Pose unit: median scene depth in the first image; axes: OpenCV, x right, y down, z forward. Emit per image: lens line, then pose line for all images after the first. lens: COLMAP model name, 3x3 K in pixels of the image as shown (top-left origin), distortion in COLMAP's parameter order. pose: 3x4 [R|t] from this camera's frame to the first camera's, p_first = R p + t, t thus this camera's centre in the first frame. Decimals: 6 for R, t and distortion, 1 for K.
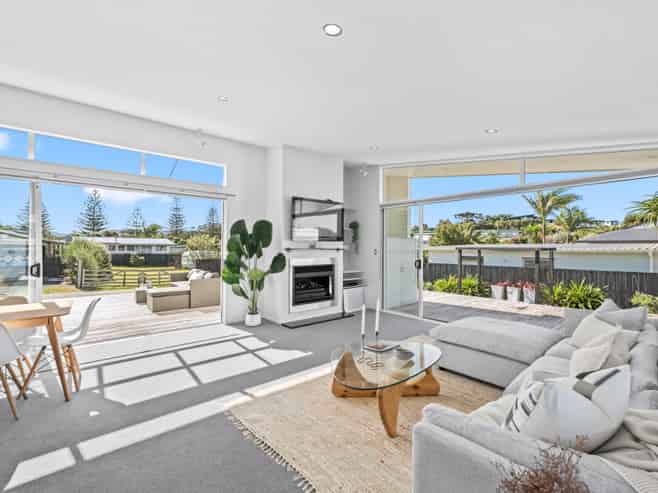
lens RADIAL K [[298.1, 0, 327.9], [0, 298.1, 243.8], [0, 0, 1]] dist [-0.003287, 0.000831]
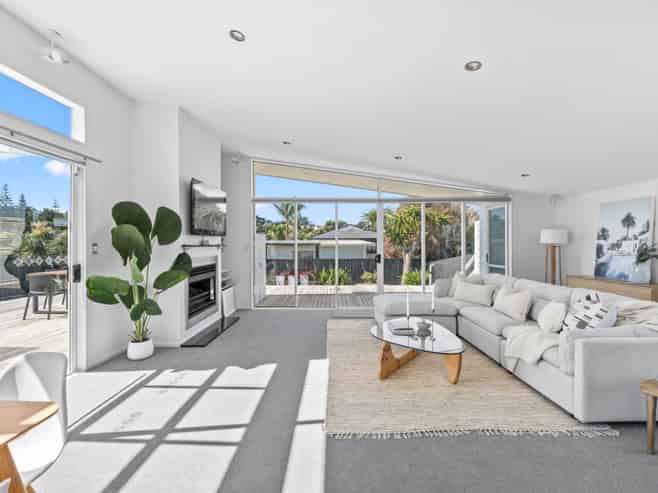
lens RADIAL K [[298.1, 0, 326.3], [0, 298.1, 245.8], [0, 0, 1]] dist [-0.003287, 0.000831]
pose [[0.652248, -0.011165, 0.757923, -0.400987], [-0.003263, 0.999841, 0.017538, 0.002253], [-0.757998, -0.013912, 0.652108, 0.196027]]
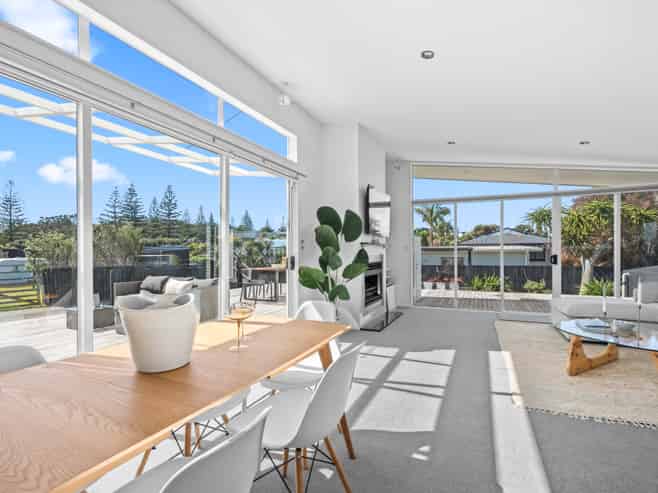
lens RADIAL K [[313.5, 0, 346.4], [0, 313.5, 256.3], [0, 0, 1]] dist [-0.002780, 0.000131]
pose [[0.887299, -0.012608, 0.461023, -0.508871], [0.002758, 0.999753, 0.022033, 0.029023], [-0.461187, -0.018278, 0.887115, 0.172615]]
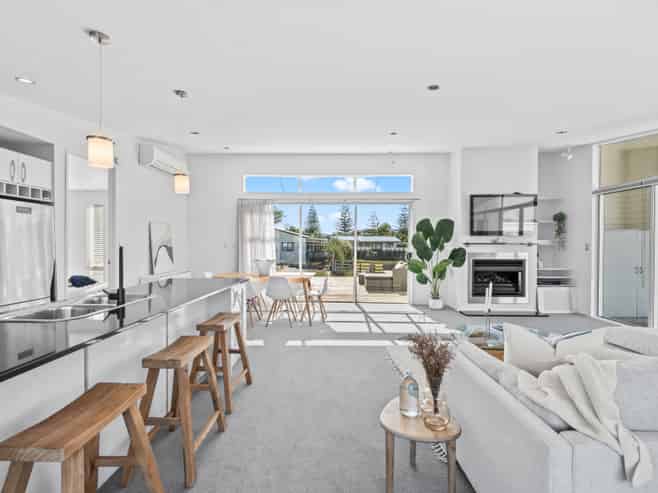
lens RADIAL K [[298.1, 0, 331.7], [0, 298.1, 247.1], [0, 0, 1]] dist [-0.003287, 0.000831]
pose [[0.753839, 0.005220, -0.657039, 0.174529], [0.008596, 0.999805, 0.017805, 0.005877], [0.657003, -0.019070, 0.753646, -0.118686]]
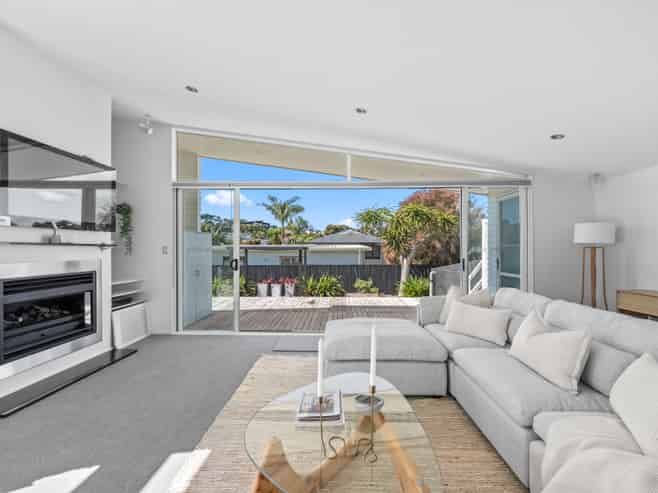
lens RADIAL K [[298.1, 0, 332.5], [0, 298.1, 247.6], [0, 0, 1]] dist [-0.003287, 0.000831]
pose [[0.658321, 0.000111, 0.752737, -0.105923], [-0.004813, 0.999980, 0.004063, 0.017365], [-0.752722, -0.006298, 0.658309, 0.262826]]
